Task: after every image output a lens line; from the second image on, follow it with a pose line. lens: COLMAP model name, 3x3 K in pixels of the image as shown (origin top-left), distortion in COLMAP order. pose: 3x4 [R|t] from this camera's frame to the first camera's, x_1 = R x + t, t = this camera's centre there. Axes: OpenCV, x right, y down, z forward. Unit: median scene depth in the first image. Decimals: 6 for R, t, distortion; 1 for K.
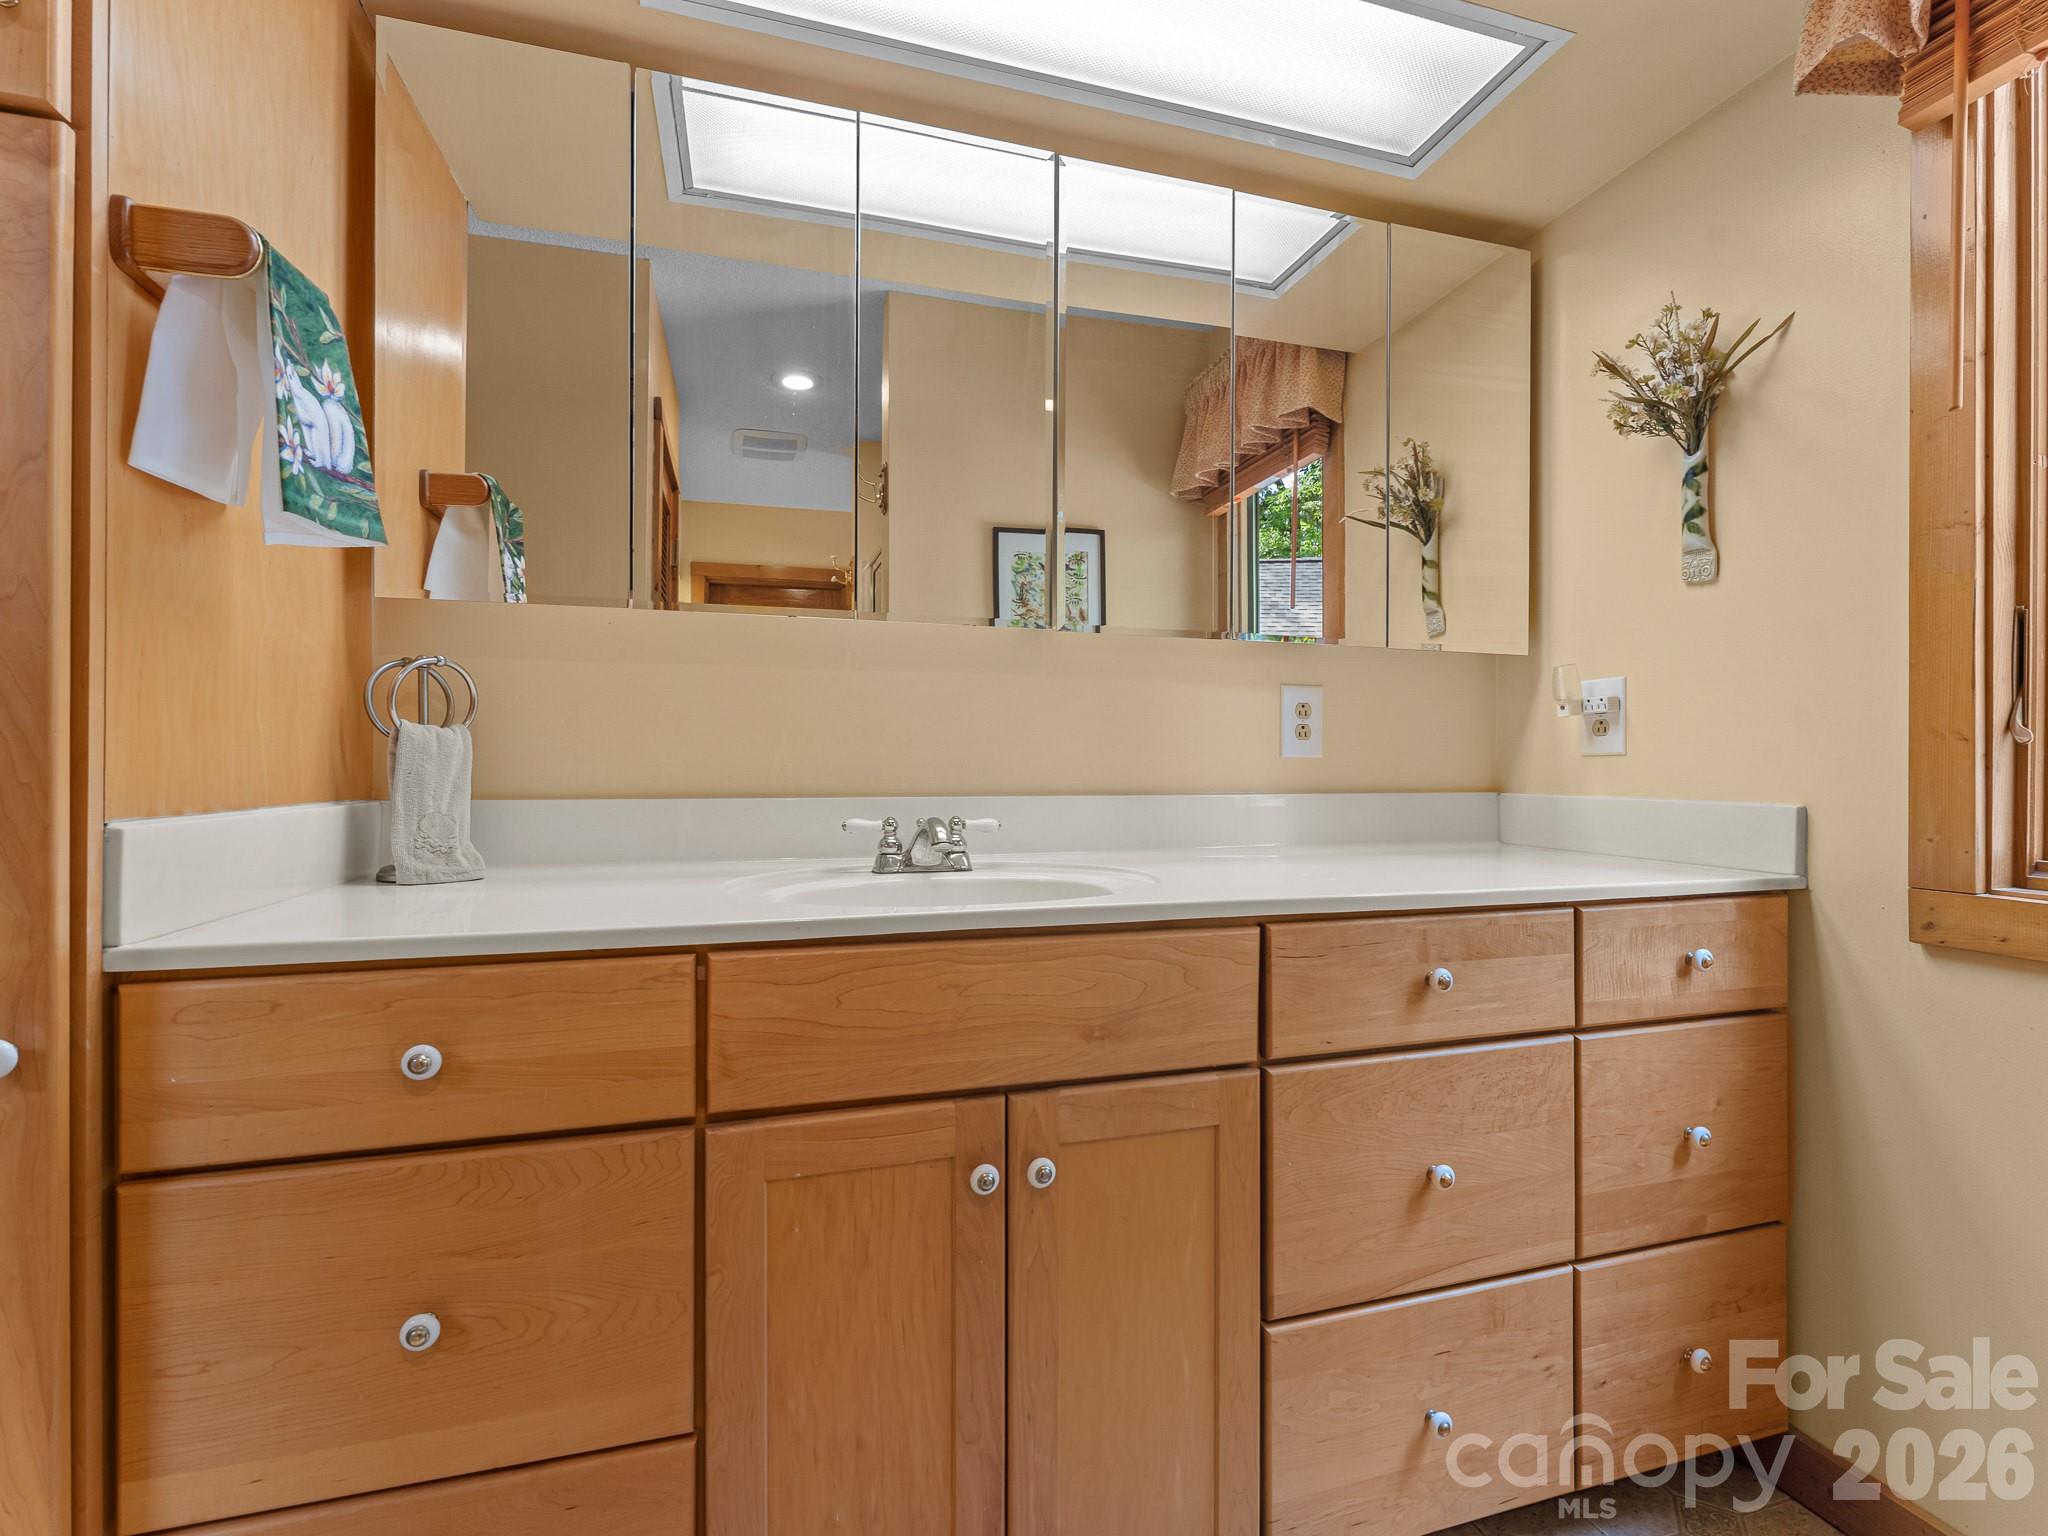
lens RADIAL K [[928.8, 0, 1028.0], [0, 928.8, 755.9], [0, 0, 1]] dist [0.003581, -0.001319]
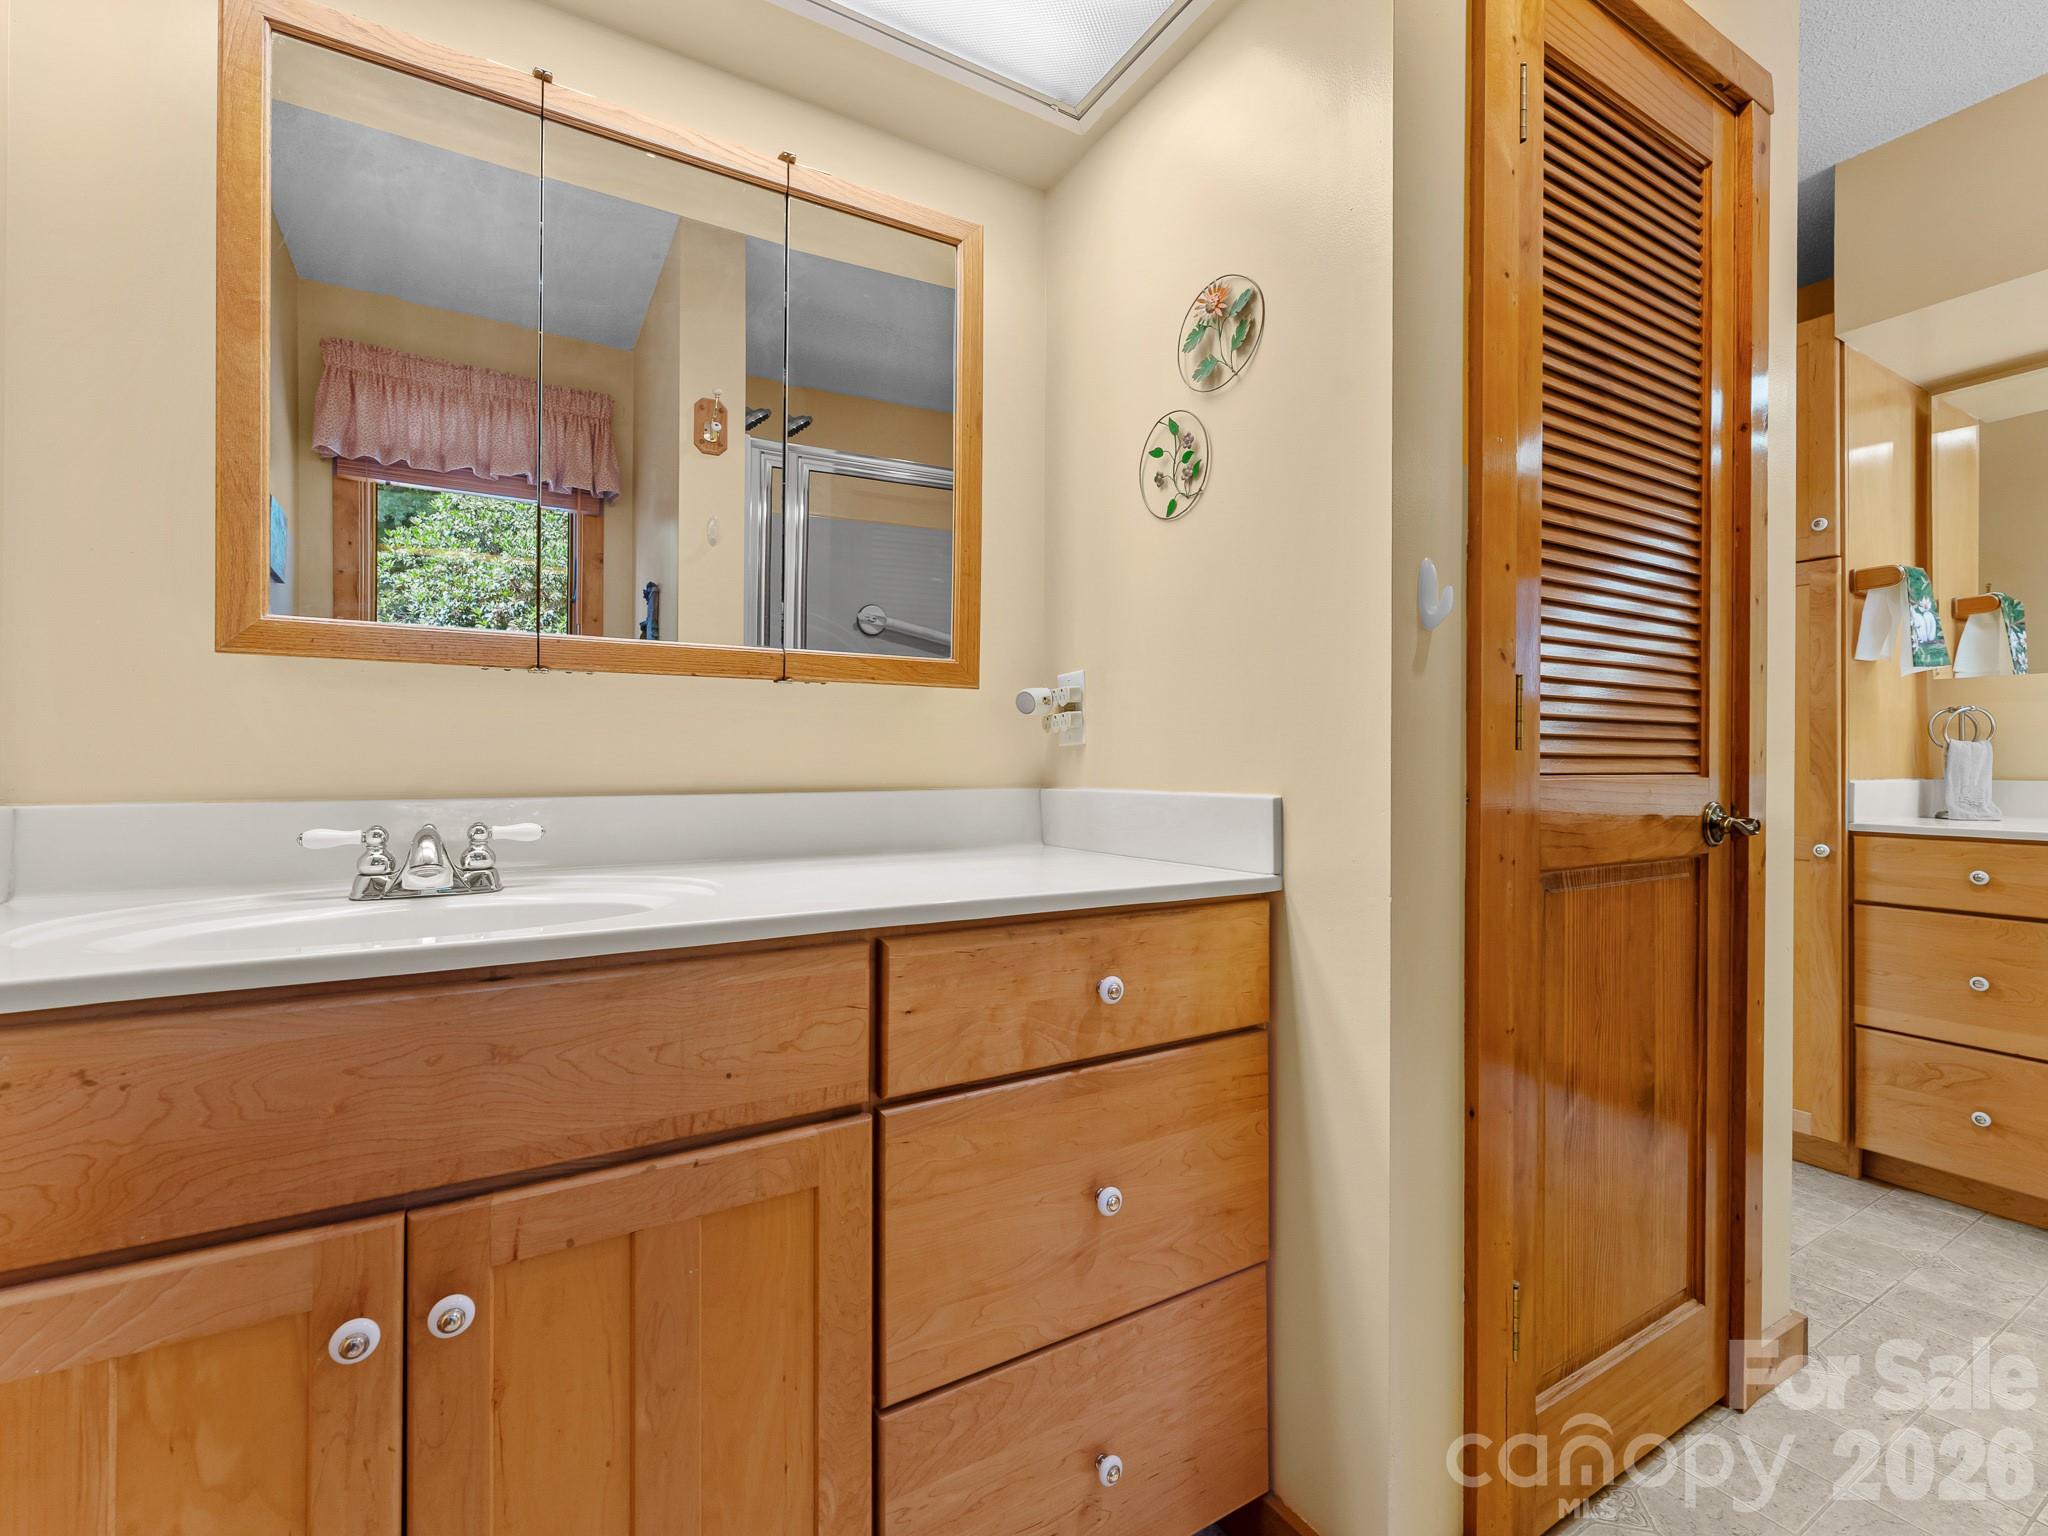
lens RADIAL K [[928.8, 0, 1019.9], [0, 928.8, 758.6], [0, 0, 1]] dist [0.003581, -0.001319]
pose [[0.253153, -0.000988, -0.967426, 1.052704], [0.009950, 0.999949, 0.001582, -0.026388], [0.967375, -0.010026, 0.253150, -1.999939]]
